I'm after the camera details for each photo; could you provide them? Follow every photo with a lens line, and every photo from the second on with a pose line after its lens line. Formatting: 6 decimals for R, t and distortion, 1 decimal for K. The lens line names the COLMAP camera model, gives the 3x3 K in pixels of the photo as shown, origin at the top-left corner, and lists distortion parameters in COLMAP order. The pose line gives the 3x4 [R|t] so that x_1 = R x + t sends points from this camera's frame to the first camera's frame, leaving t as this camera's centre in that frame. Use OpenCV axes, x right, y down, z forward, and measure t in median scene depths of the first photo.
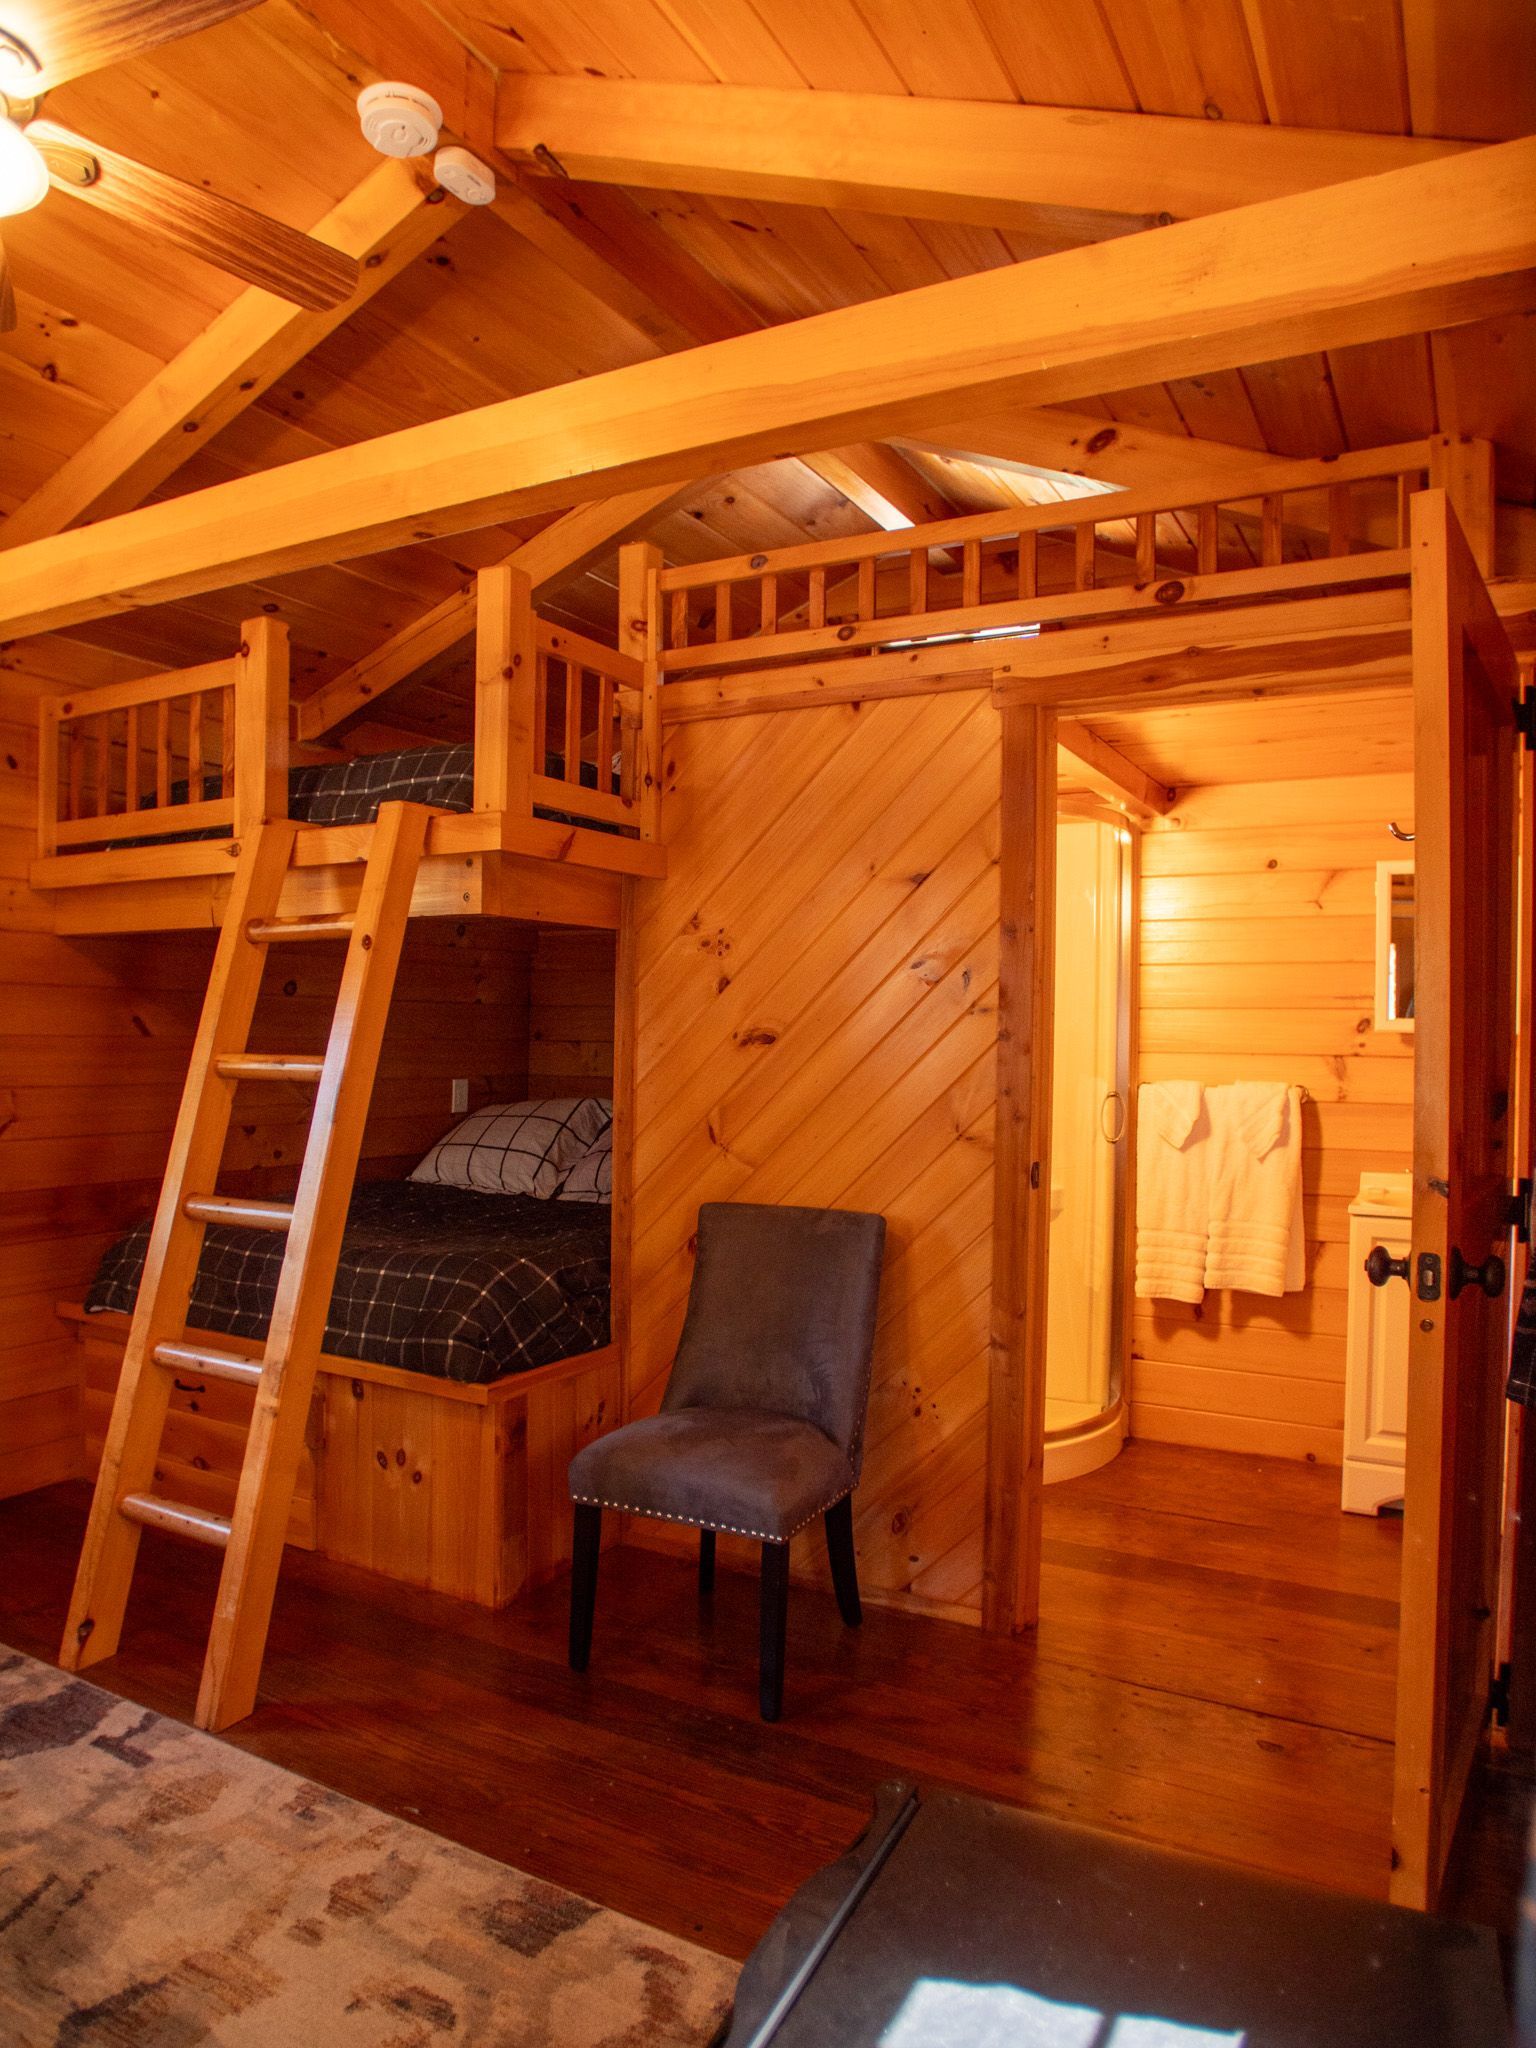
lens RADIAL K [[1334.3, 0, 765.8], [0, 1334.3, 1041.4], [0, 0, 1]] dist [-0.095831, 0.049026]
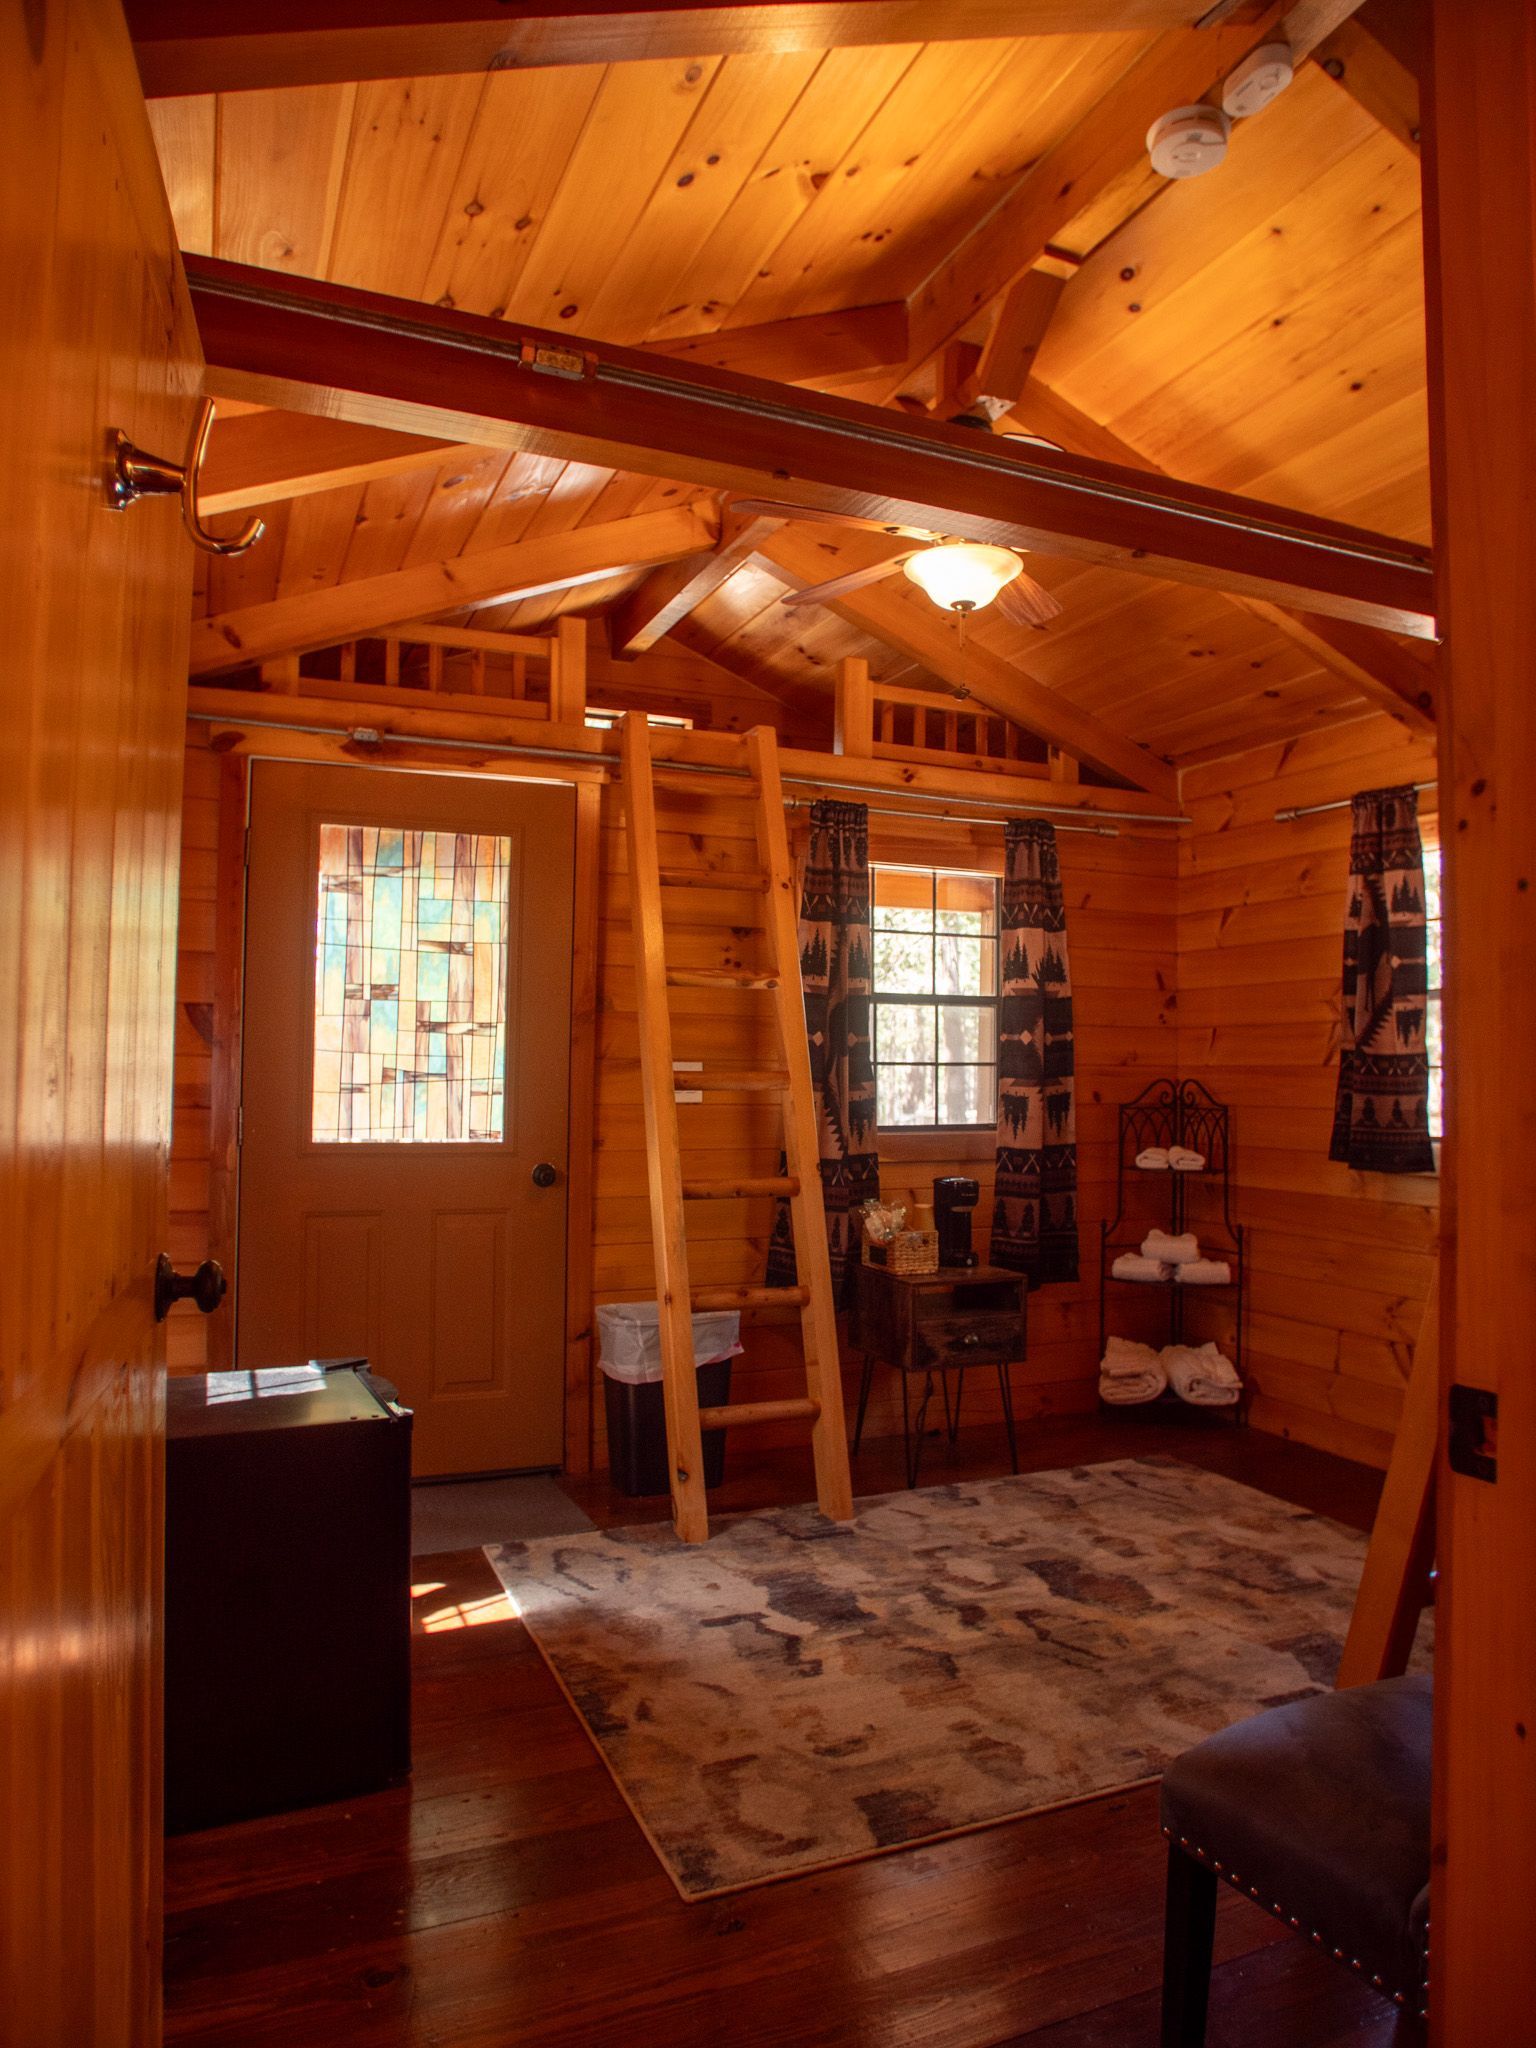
lens RADIAL K [[1325.8, 0, 768.2], [0, 1325.8, 1027.2], [0, 0, 1]] dist [-0.095620, 0.050212]
pose [[-0.607191, -0.048220, -0.793091, 0.474497], [-0.026035, 0.998828, -0.040796, 0.022546], [0.794129, -0.004123, -0.607735, 0.922304]]
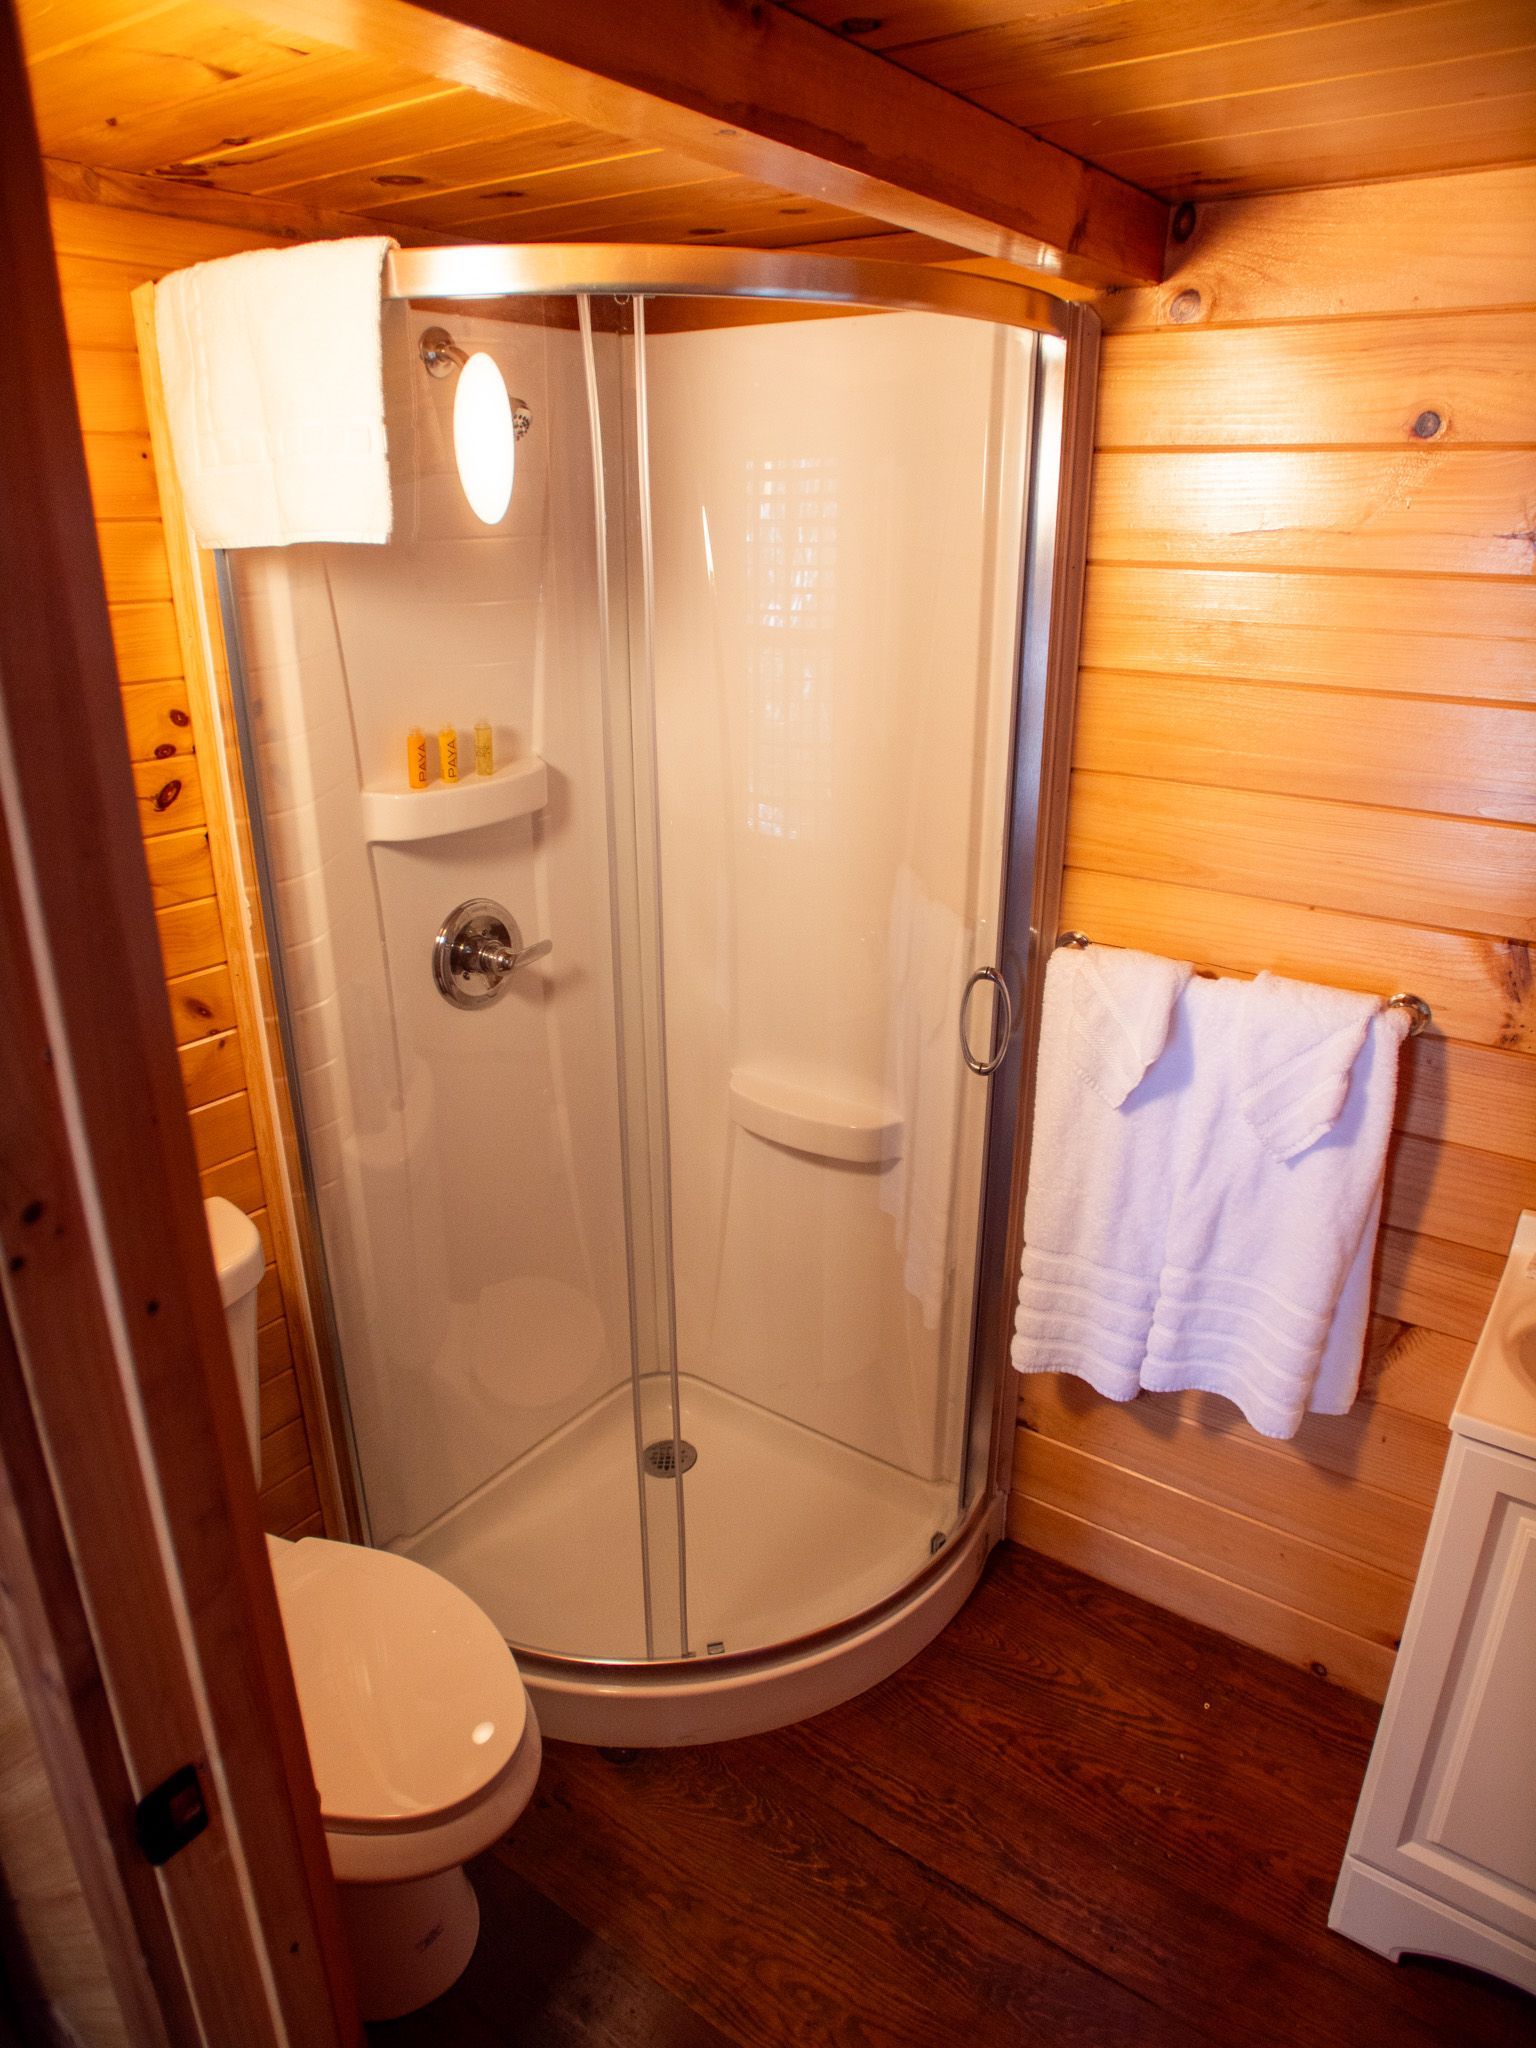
lens RADIAL K [[1334.3, 0, 765.8], [0, 1334.3, 1041.4], [0, 0, 1]] dist [-0.095831, 0.049026]
pose [[0.991683, 0.033106, -0.124378, 0.313333], [0.013943, 0.933033, 0.359519, -0.133009], [0.127951, -0.358263, 0.924811, 0.717866]]
